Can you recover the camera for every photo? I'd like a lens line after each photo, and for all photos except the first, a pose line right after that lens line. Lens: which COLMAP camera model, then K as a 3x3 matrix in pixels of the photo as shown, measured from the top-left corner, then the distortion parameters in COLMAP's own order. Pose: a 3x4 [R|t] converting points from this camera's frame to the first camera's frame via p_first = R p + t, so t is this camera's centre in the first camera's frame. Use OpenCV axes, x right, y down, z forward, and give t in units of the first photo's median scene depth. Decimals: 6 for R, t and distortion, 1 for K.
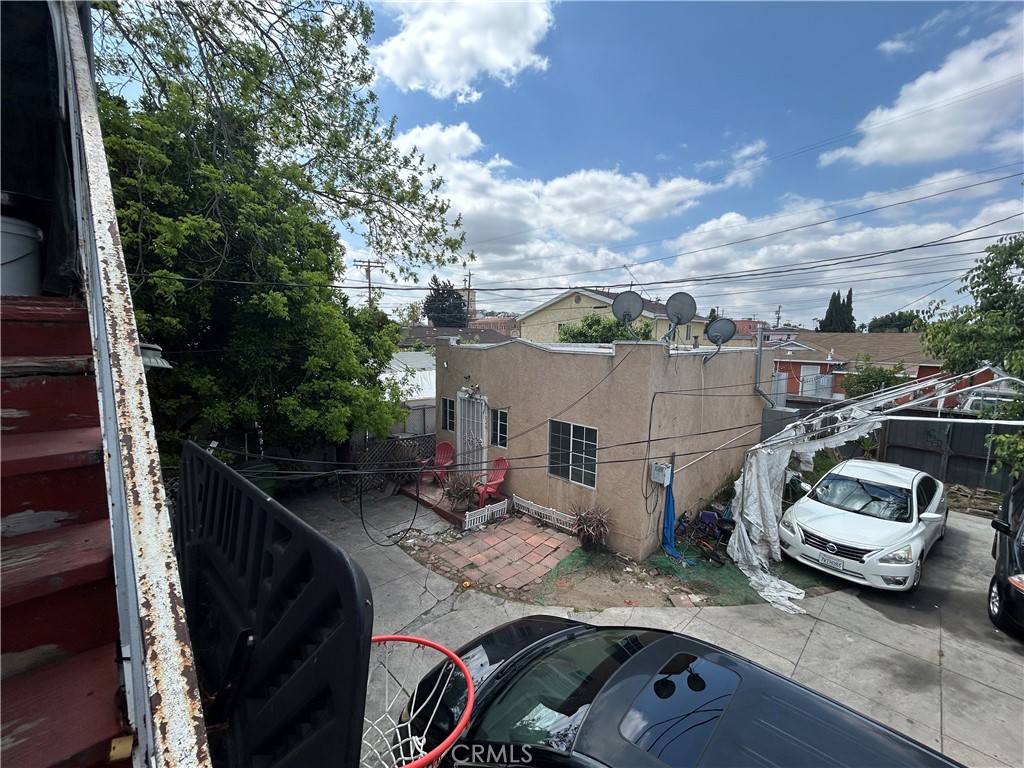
lens RADIAL K [[412.3, 0, 512.0], [0, 412.3, 384.0], [0, 0, 1]] dist [0.002997, 0.000179]
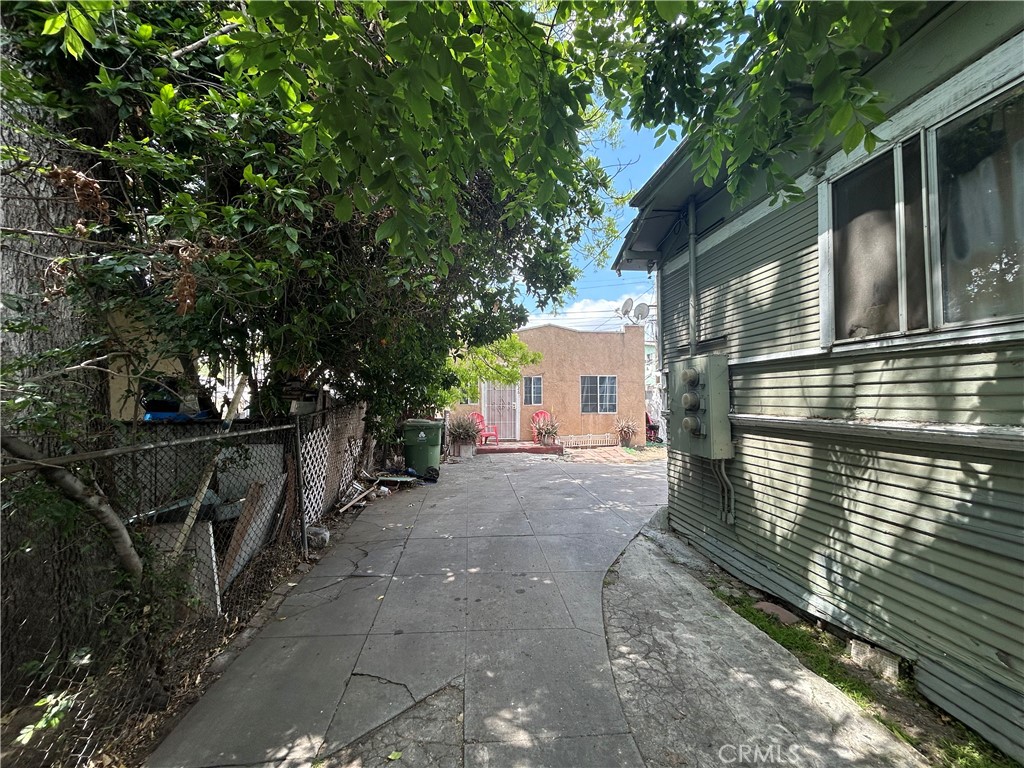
lens RADIAL K [[411.5, 0, 509.3], [0, 411.5, 382.7], [0, 0, 1]] dist [0.000527, 0.000216]
pose [[0.624439, -0.000265, 0.781074, -1.308202], [0.106390, 0.990709, -0.084719, 0.218072], [-0.773794, 0.136001, 0.618665, 0.277292]]
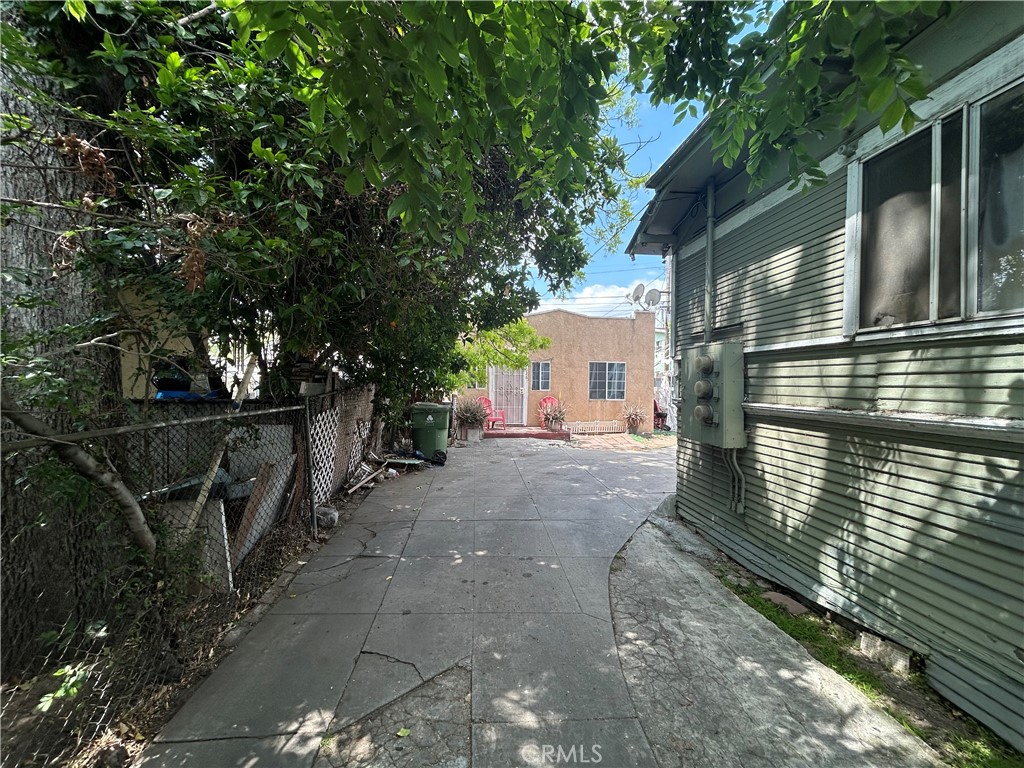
lens RADIAL K [[411.5, 0, 509.3], [0, 411.5, 382.7], [0, 0, 1]] dist [0.000527, 0.000216]
pose [[0.637665, -0.017858, 0.770107, -1.306193], [0.088632, 0.994793, -0.050321, 0.217883], [-0.765198, 0.100344, 0.635927, 0.283812]]
